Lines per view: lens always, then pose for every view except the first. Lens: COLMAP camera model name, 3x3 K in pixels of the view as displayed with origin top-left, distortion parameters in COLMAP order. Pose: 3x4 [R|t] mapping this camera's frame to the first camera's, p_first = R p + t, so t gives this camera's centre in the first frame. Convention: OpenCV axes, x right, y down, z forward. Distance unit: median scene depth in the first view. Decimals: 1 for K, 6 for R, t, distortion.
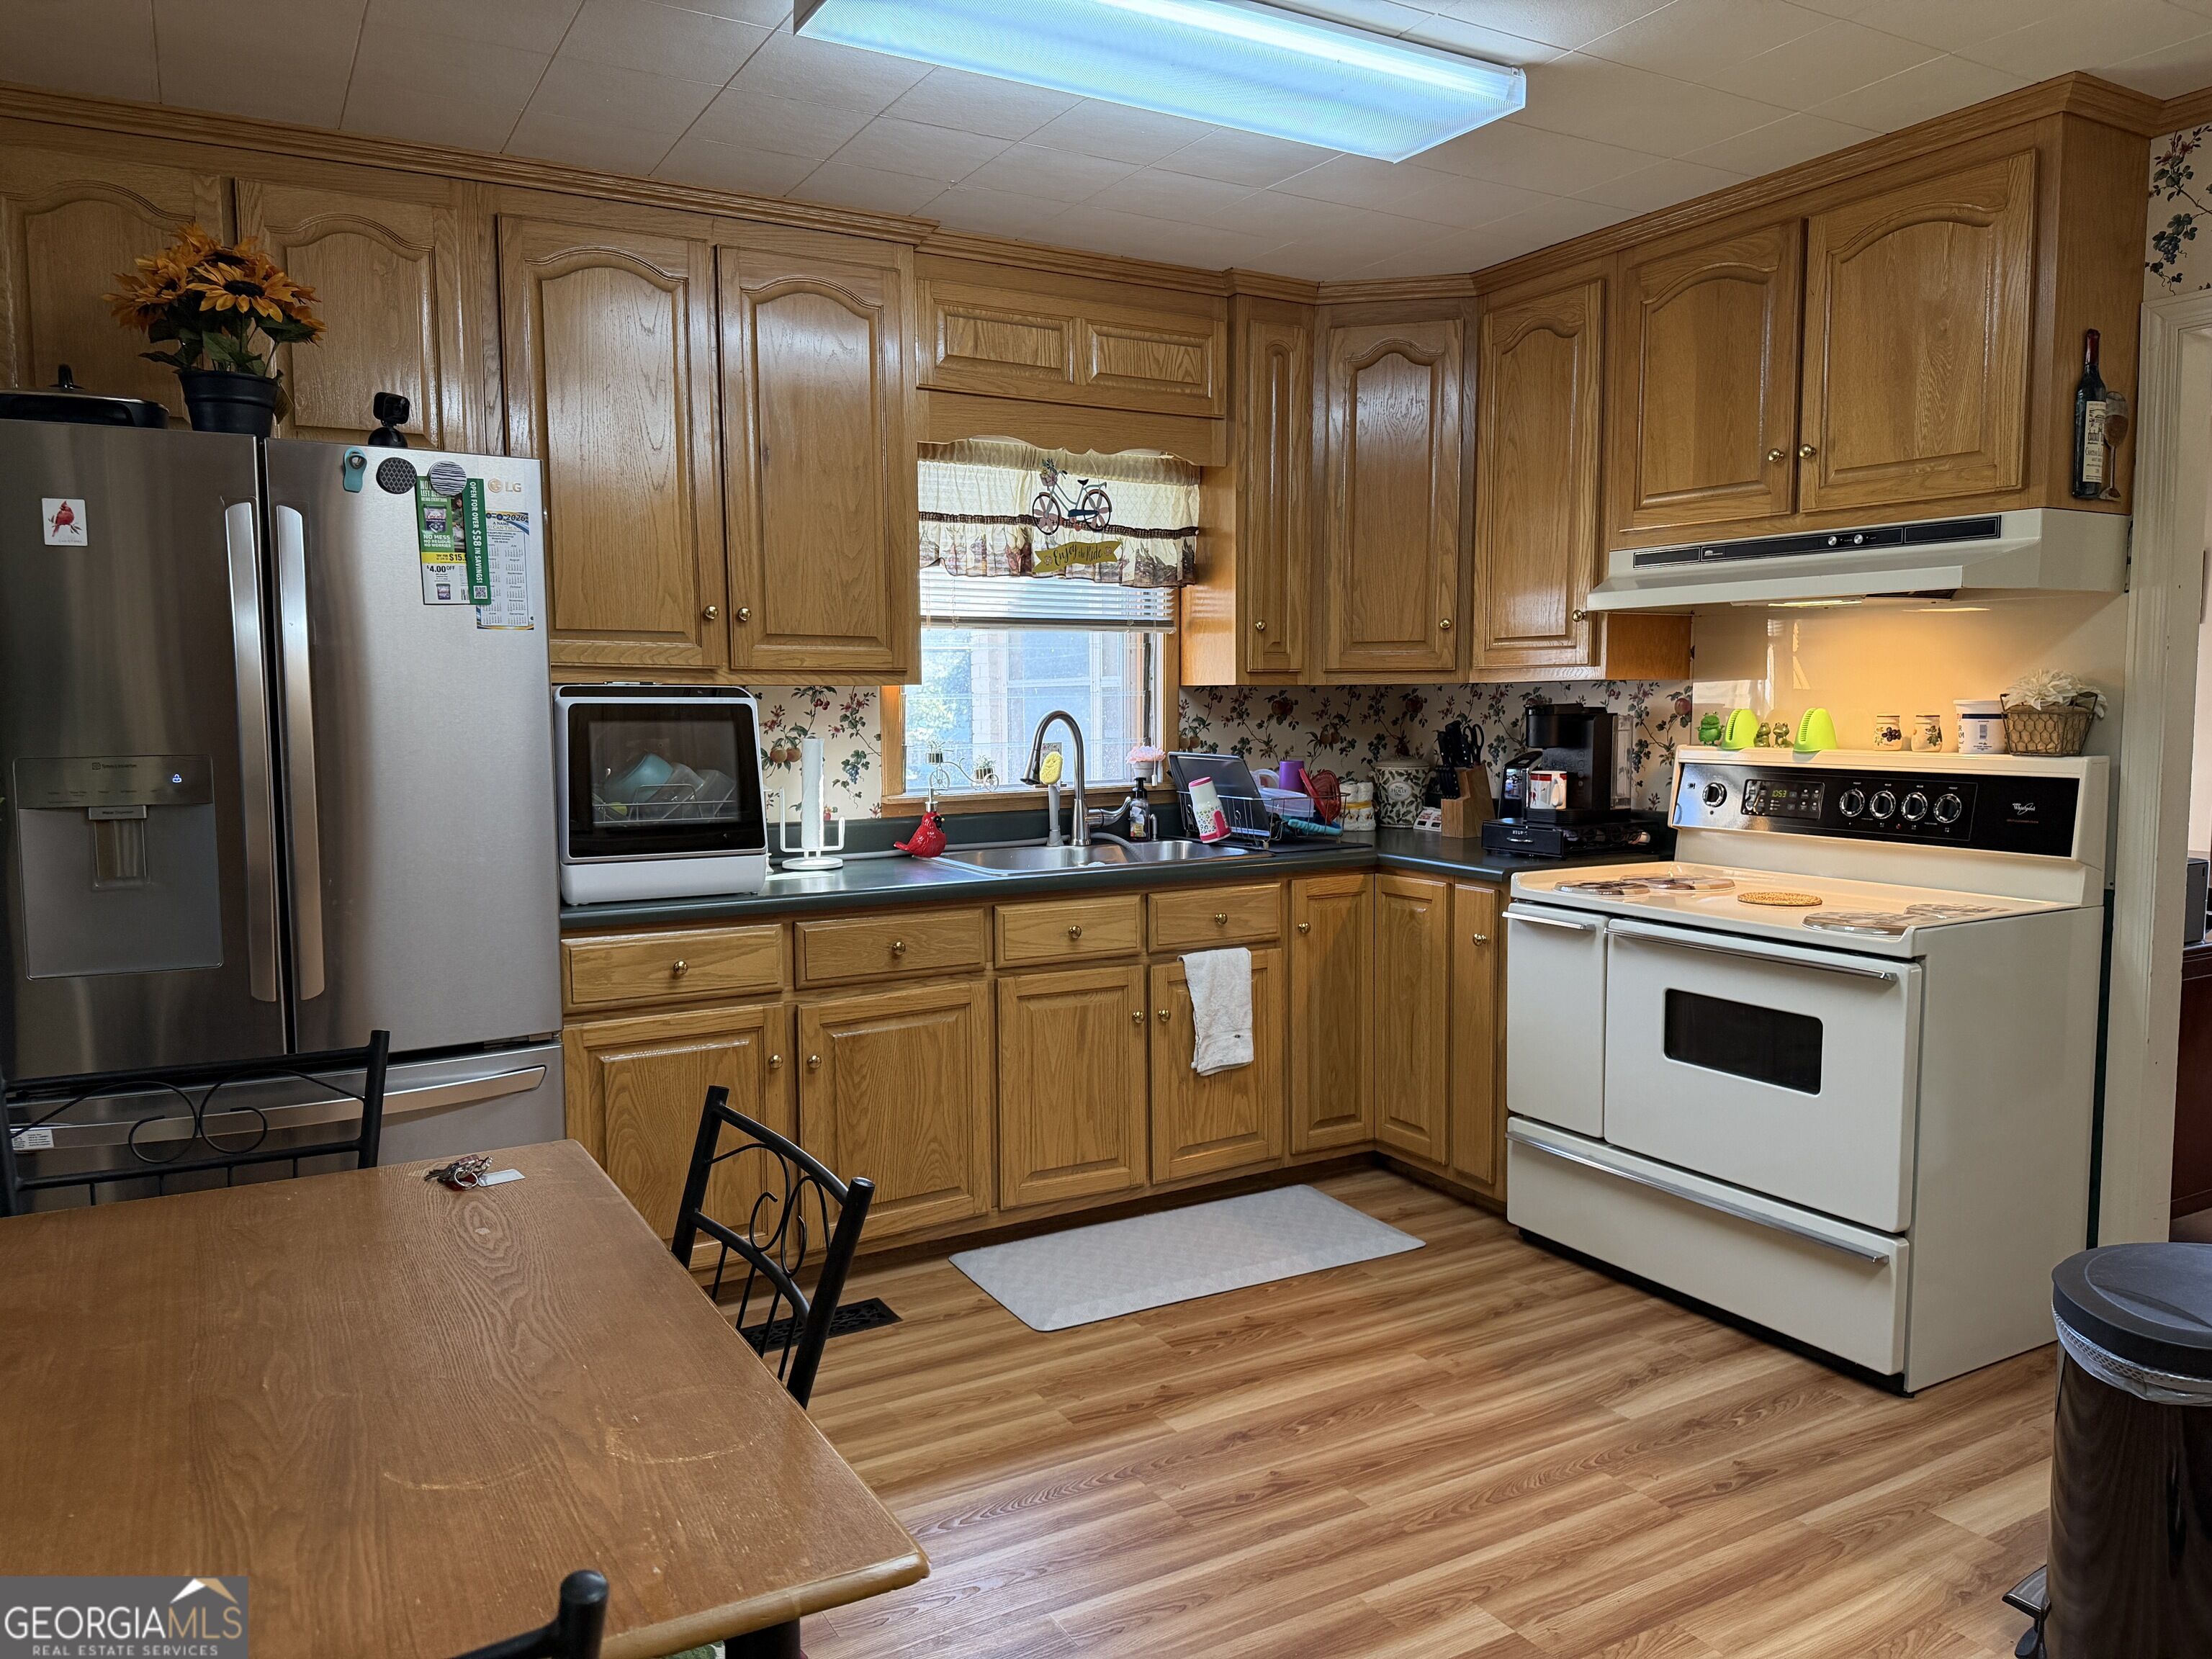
lens RADIAL K [[1564.6, 0, 1106.0], [0, 1564.6, 829.5], [0, 0, 1]] dist [0.145155, -0.229509]
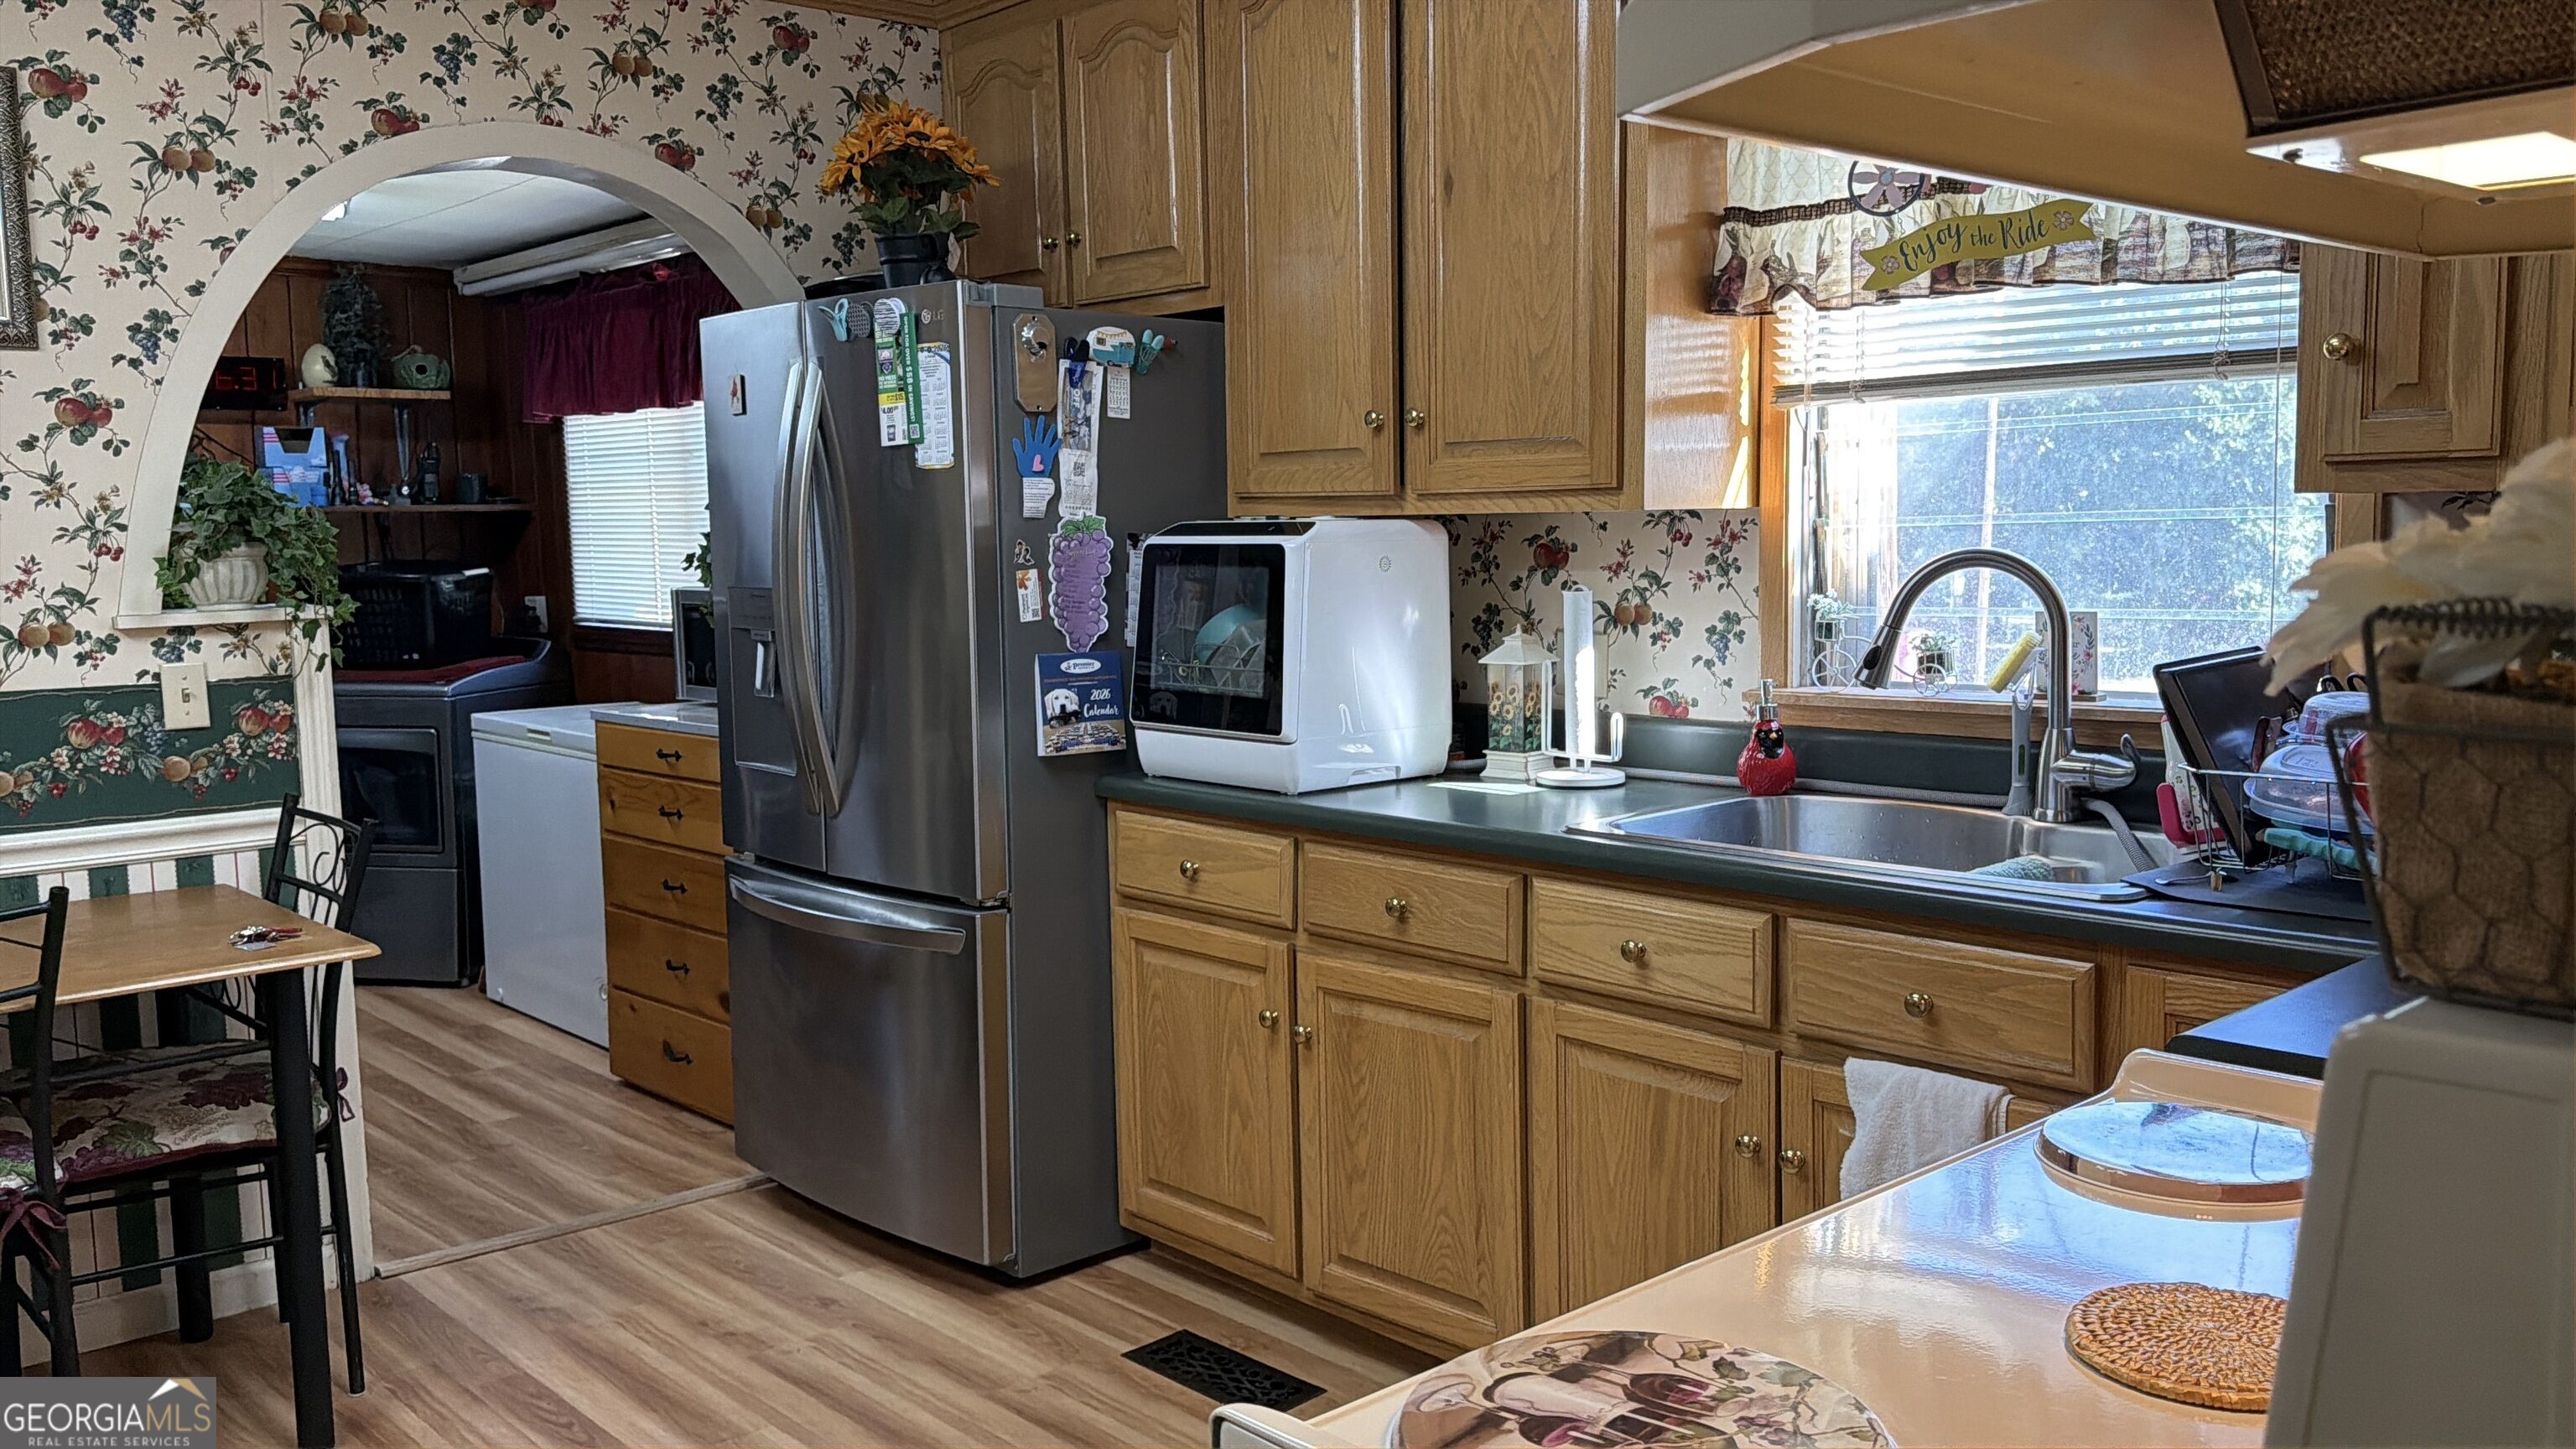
lens RADIAL K [[2044.9, 0, 1288.0], [0, 2044.9, 724.5], [0, 0, 1]] dist [0.103478, -0.136901]
pose [[0.204265, 0.097352, -0.974063, 0.678634], [-0.068449, 0.994028, 0.084994, -0.070707], [0.976520, 0.049312, 0.209709, 0.737555]]
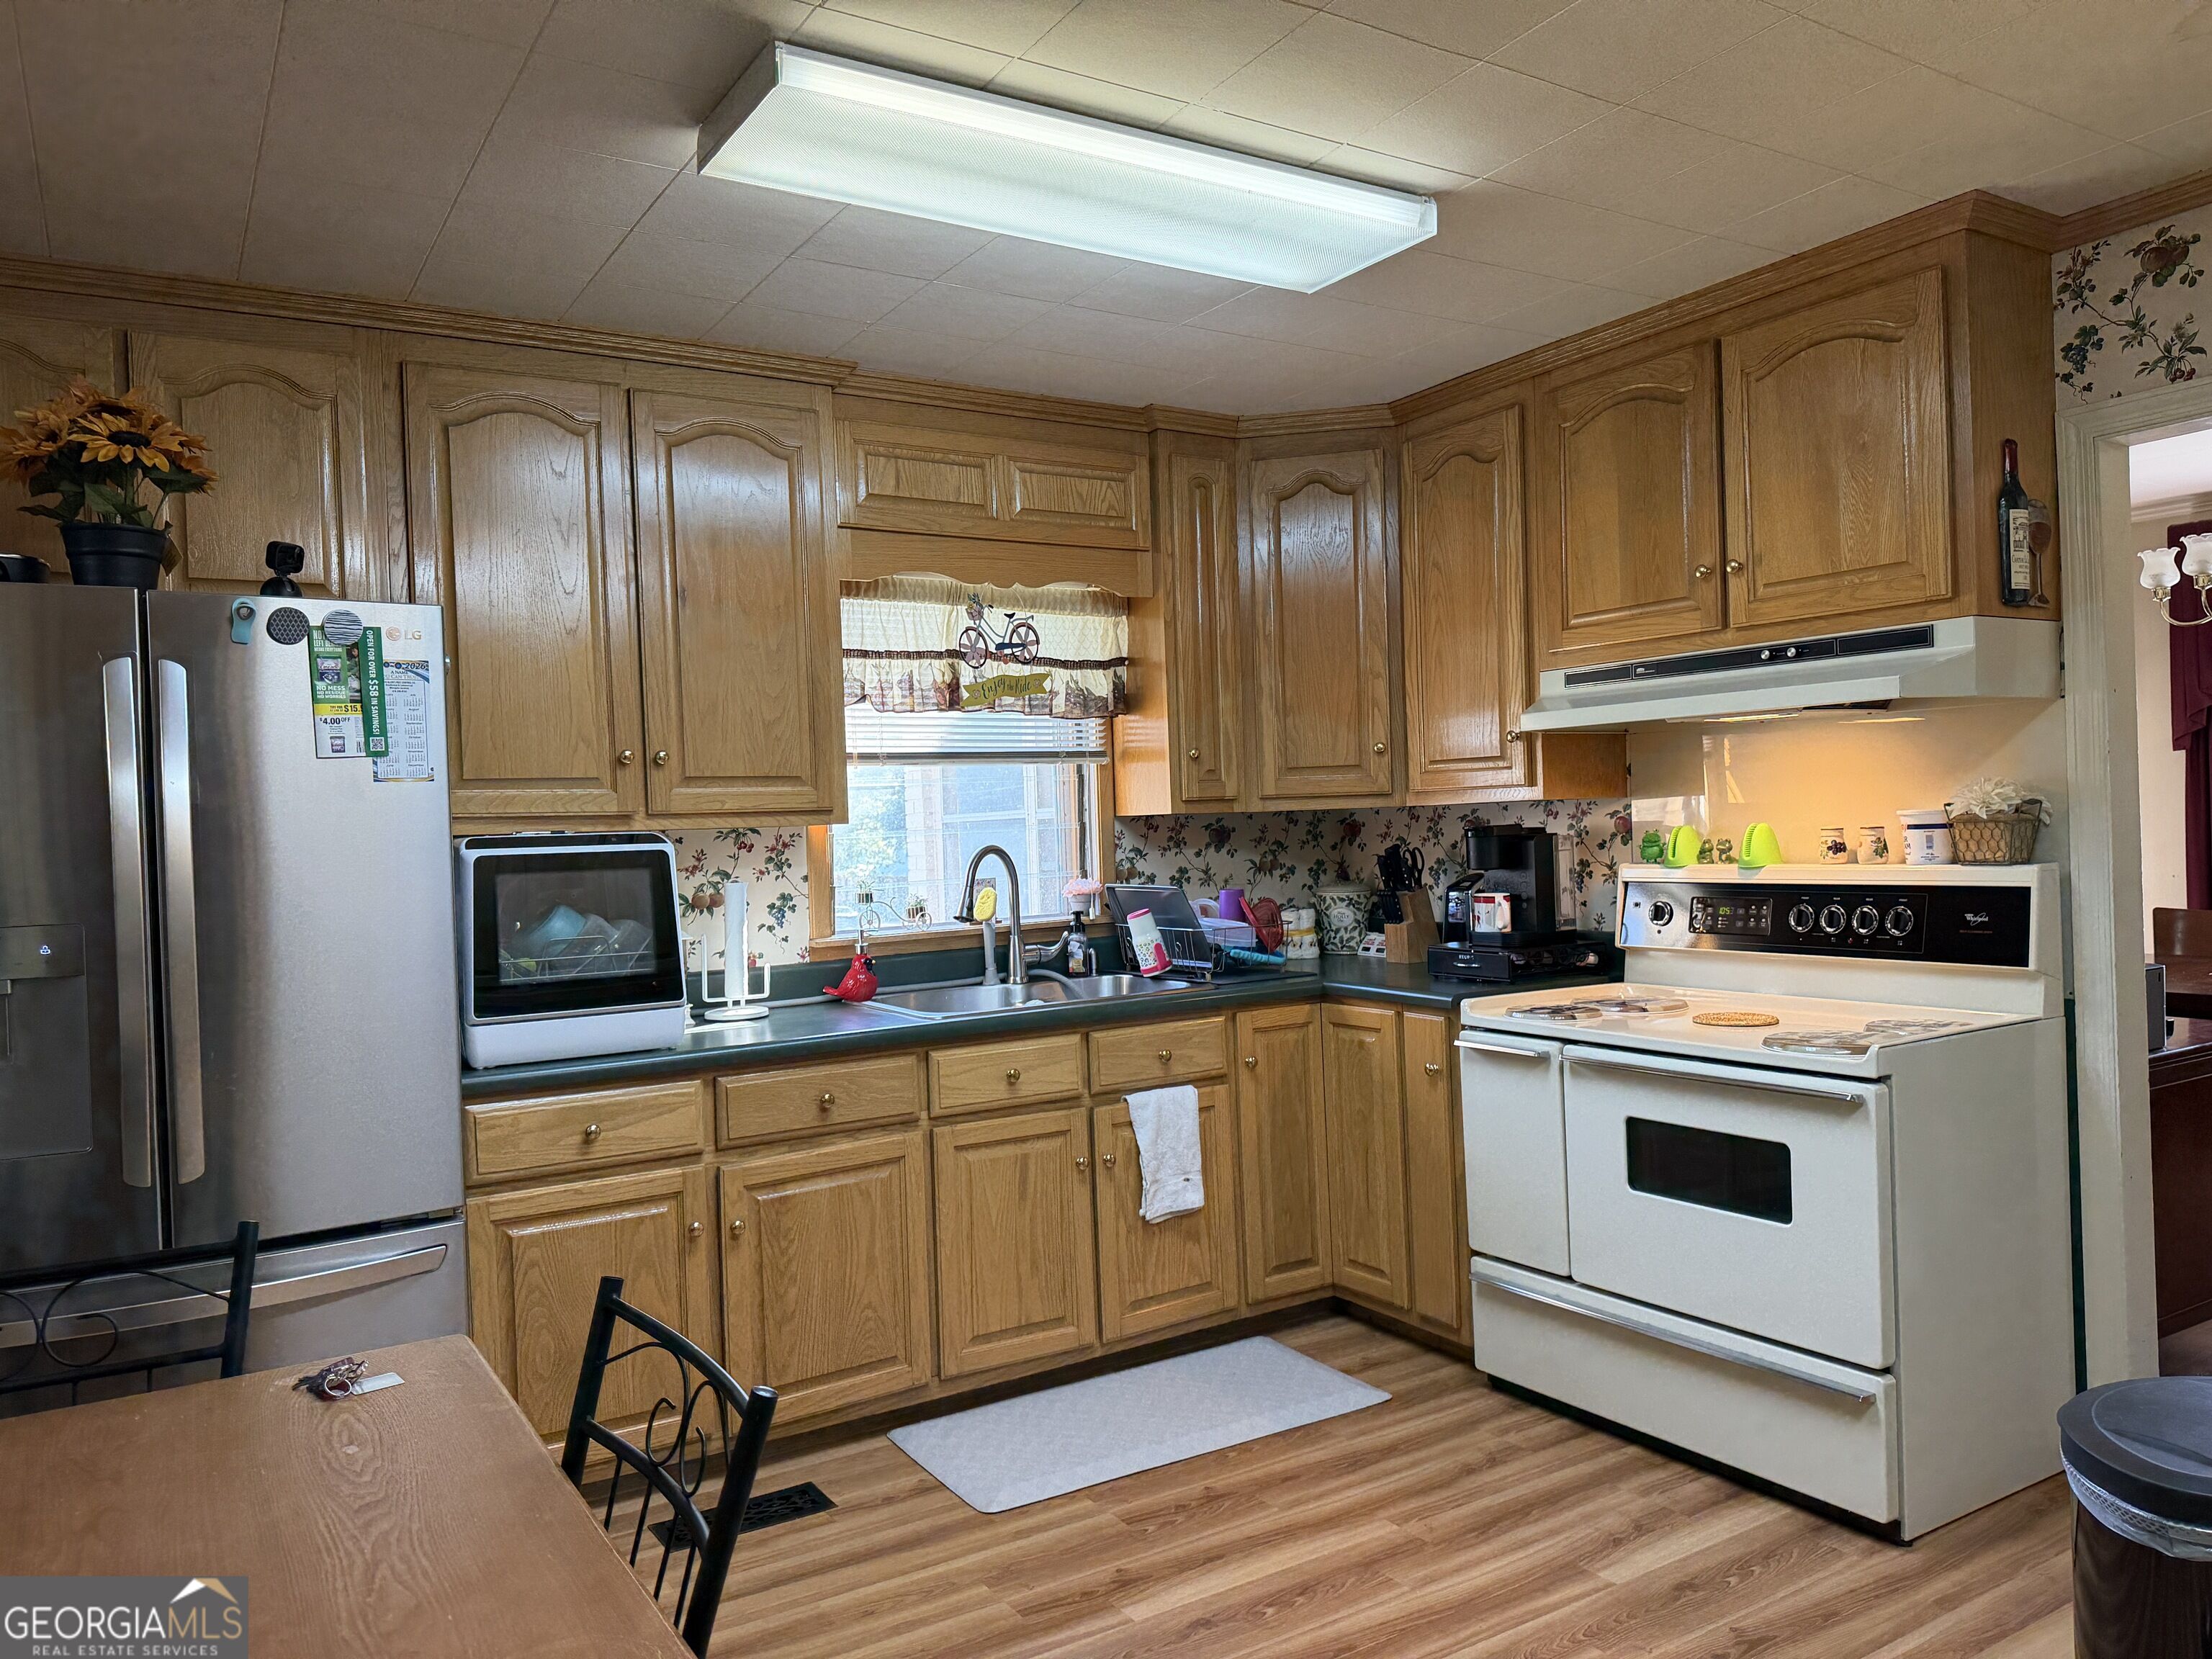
lens RADIAL K [[1559.0, 0, 1092.1], [0, 1559.0, 829.7], [0, 0, 1]] dist [0.141180, -0.206582]
pose [[0.999134, -0.029560, 0.029283, 0.004986], [0.031888, 0.996077, -0.082547, -0.004026], [-0.026728, 0.083409, 0.996157, 0.033780]]
